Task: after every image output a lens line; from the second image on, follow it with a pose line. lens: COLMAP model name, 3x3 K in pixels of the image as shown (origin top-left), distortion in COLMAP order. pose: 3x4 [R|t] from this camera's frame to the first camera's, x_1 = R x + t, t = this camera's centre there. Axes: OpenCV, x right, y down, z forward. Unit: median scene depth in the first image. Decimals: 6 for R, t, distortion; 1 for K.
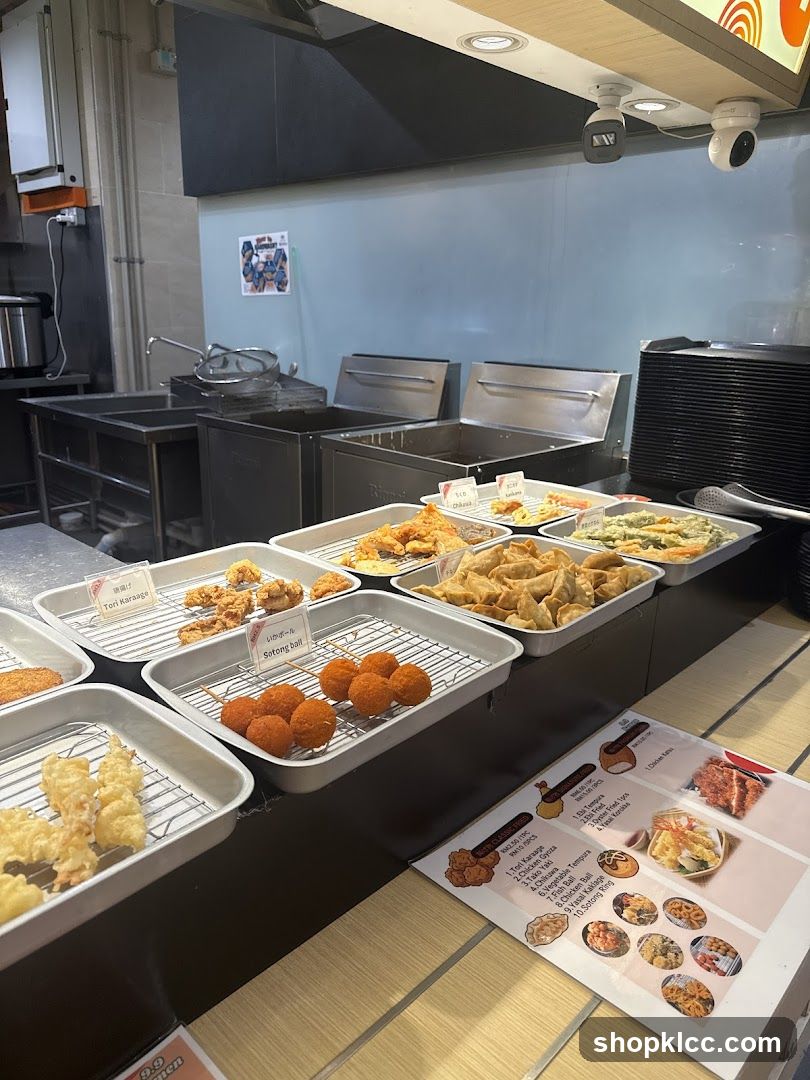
lens RADIAL K [[765.0, 0, 413.1], [0, 765.0, 540.0], [0, 0, 1]] dist [-0.010754, -0.002782]
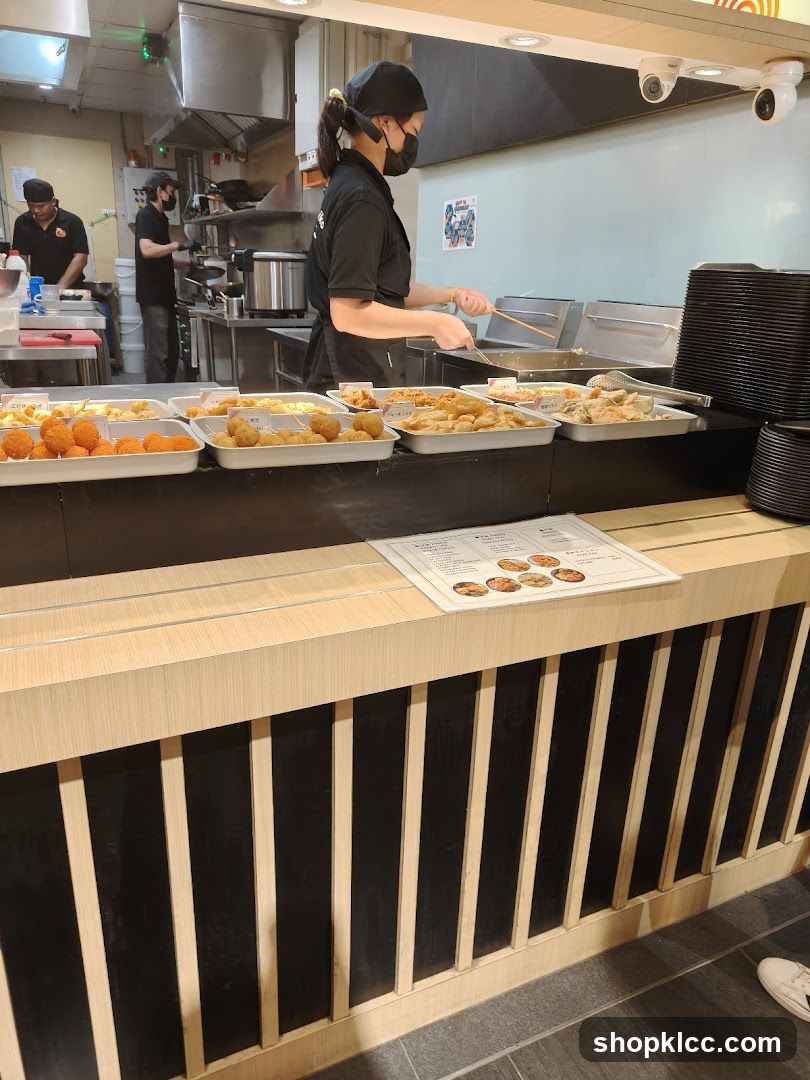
lens RADIAL K [[765.0, 0, 397.1], [0, 765.0, 539.7], [0, 0, 1]] dist [-0.010754, -0.002782]
pose [[0.916725, 0.137691, -0.375042, 0.229388], [-0.126105, 0.990469, 0.055394, 0.074740], [0.379095, -0.003486, 0.925351, -0.143626]]
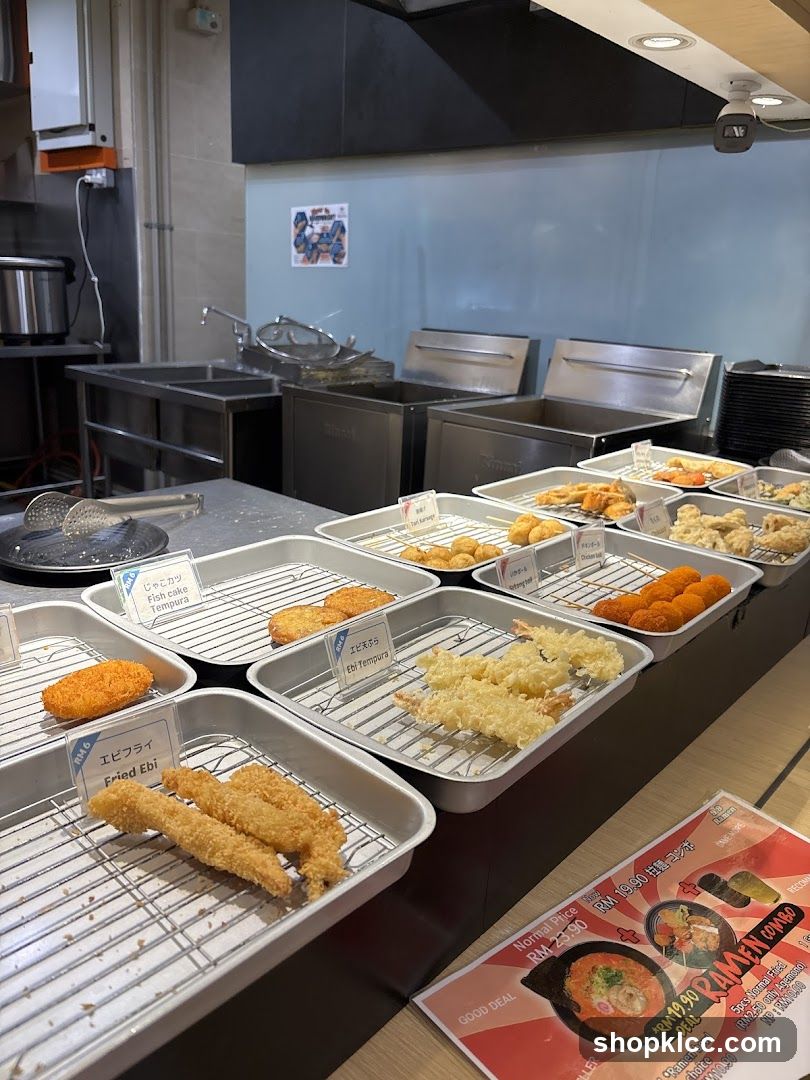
lens RADIAL K [[826.6, 0, 406.8], [0, 826.6, 539.5], [0, 0, 1]] dist [-0.002560, 0.000347]
pose [[0.998916, 0.018687, 0.042632, -0.118879], [-0.018758, 0.999823, 0.001274, 0.026732], [-0.042601, -0.002073, 0.999090, -0.069078]]
